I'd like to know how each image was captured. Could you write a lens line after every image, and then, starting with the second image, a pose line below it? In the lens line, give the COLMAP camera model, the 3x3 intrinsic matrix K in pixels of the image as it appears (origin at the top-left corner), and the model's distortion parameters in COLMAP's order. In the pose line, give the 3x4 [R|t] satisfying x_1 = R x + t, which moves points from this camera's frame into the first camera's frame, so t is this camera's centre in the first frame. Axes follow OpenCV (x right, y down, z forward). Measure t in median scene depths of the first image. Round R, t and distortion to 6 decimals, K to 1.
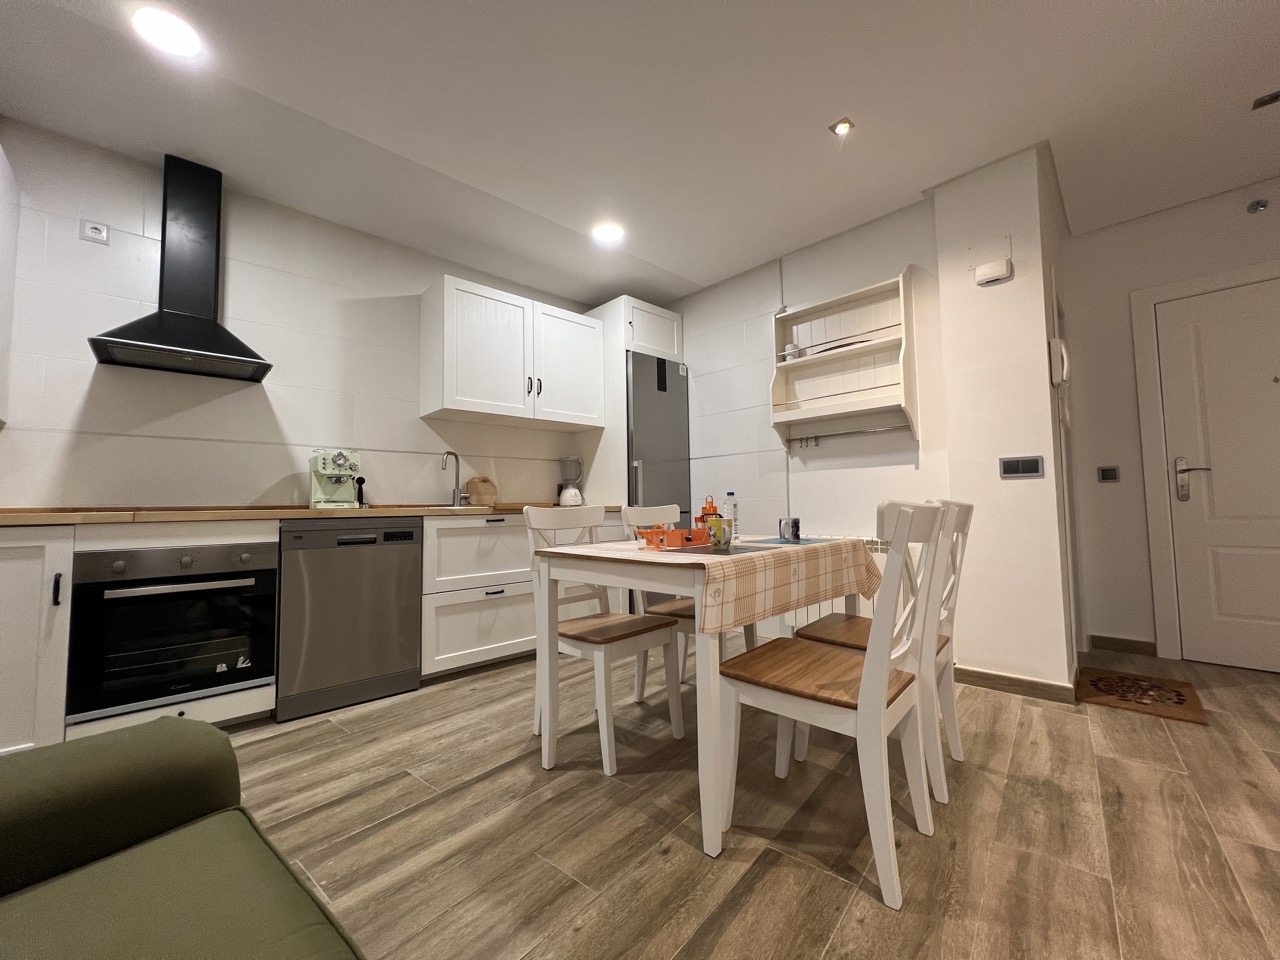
lens RADIAL K [[510.9, 0, 636.4], [0, 510.9, 478.6], [0, 0, 1]] dist [-0.001631, 0.000402]
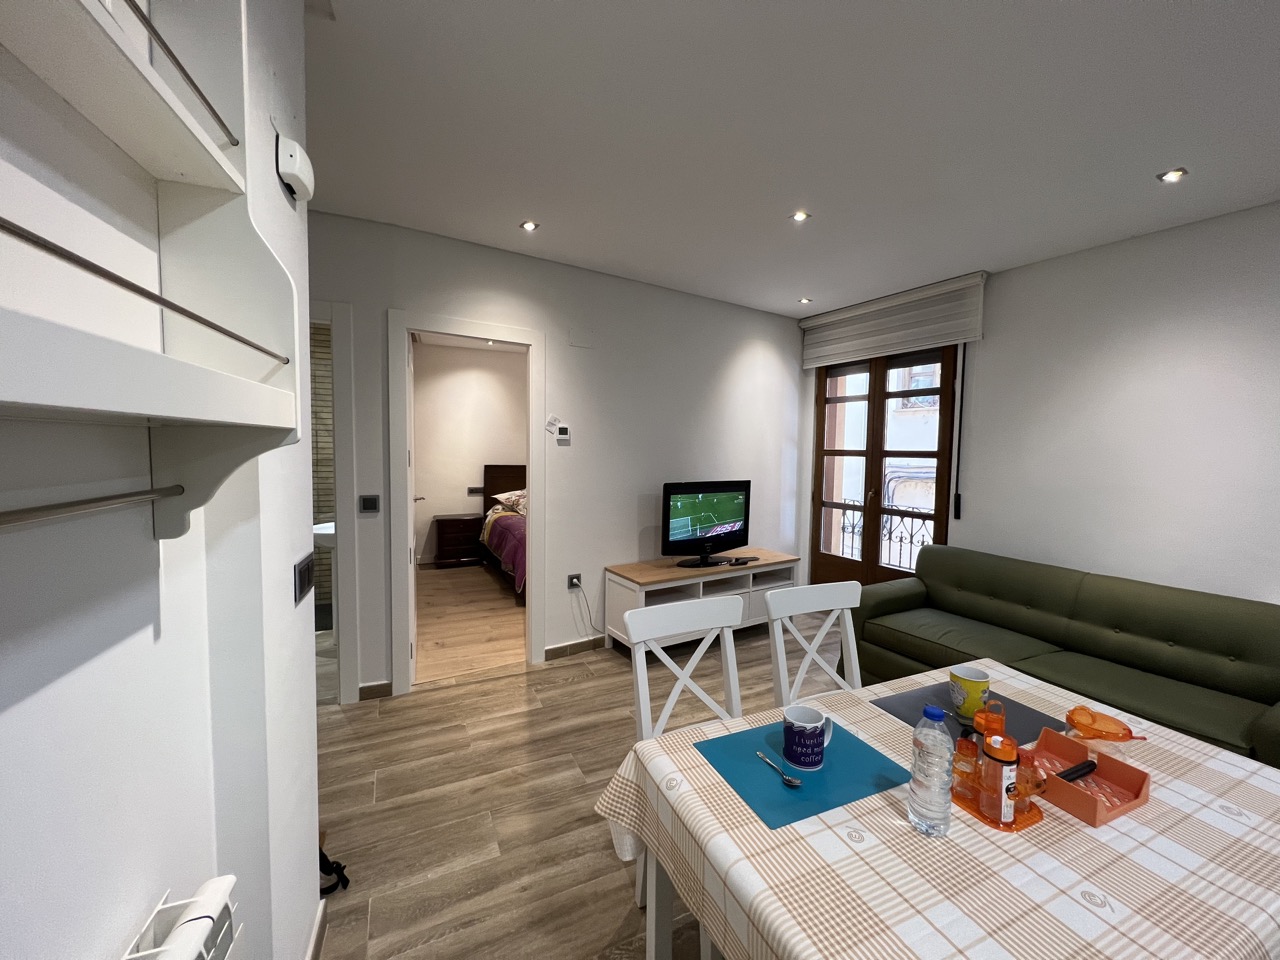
lens RADIAL K [[510.9, 0, 637.2], [0, 510.9, 478.4], [0, 0, 1]] dist [-0.001631, 0.000402]
pose [[-0.907775, -0.024825, 0.418722, 0.219722], [-0.024752, 0.999678, 0.005608, -0.140642], [-0.418726, -0.005273, -0.908097, 1.377191]]
